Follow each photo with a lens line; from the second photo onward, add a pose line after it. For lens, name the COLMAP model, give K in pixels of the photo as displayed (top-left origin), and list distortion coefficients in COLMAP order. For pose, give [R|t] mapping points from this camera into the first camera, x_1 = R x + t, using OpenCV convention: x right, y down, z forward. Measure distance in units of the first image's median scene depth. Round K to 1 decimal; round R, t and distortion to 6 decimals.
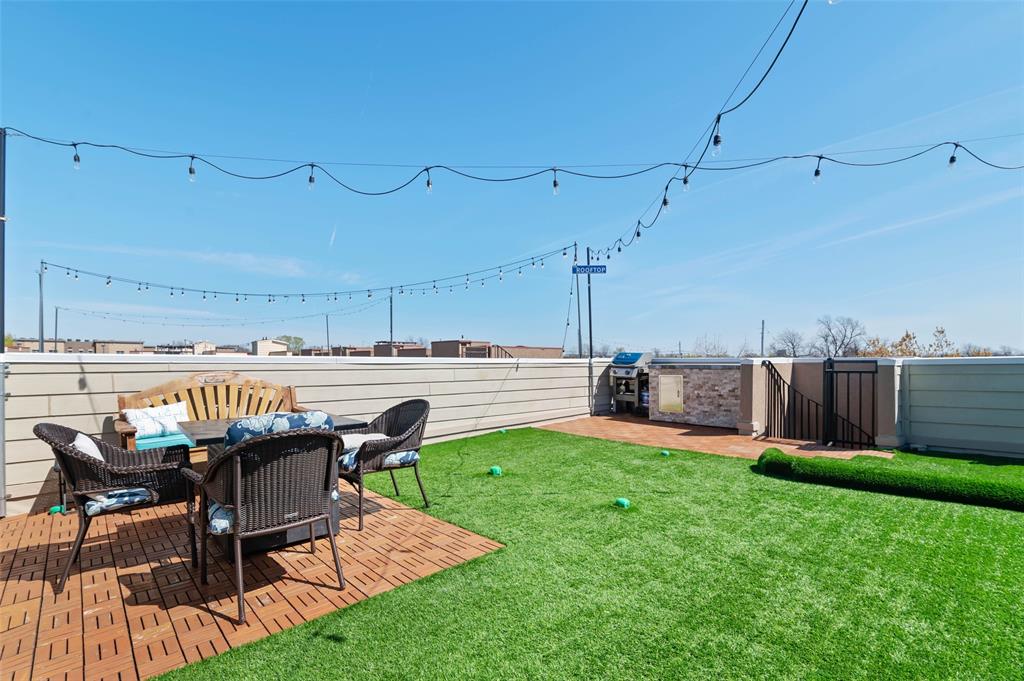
lens RADIAL K [[473.7, 0, 514.9], [0, 473.7, 350.7], [0, 0, 1]] dist [-0.007847, 0.000584]
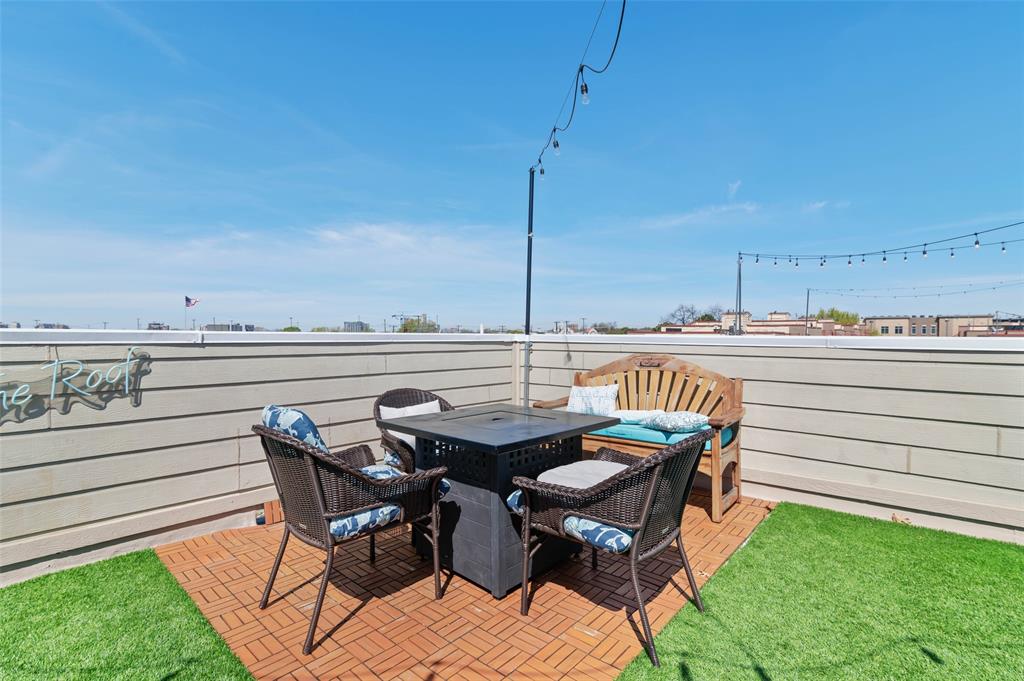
lens RADIAL K [[473.7, 0, 513.1], [0, 473.7, 337.5], [0, 0, 1]] dist [-0.007847, 0.000584]
pose [[0.098203, 0.004551, -0.995156, 0.241207], [0.019496, 0.999789, 0.006496, 0.002699], [0.994975, -0.020039, 0.098093, 0.742268]]
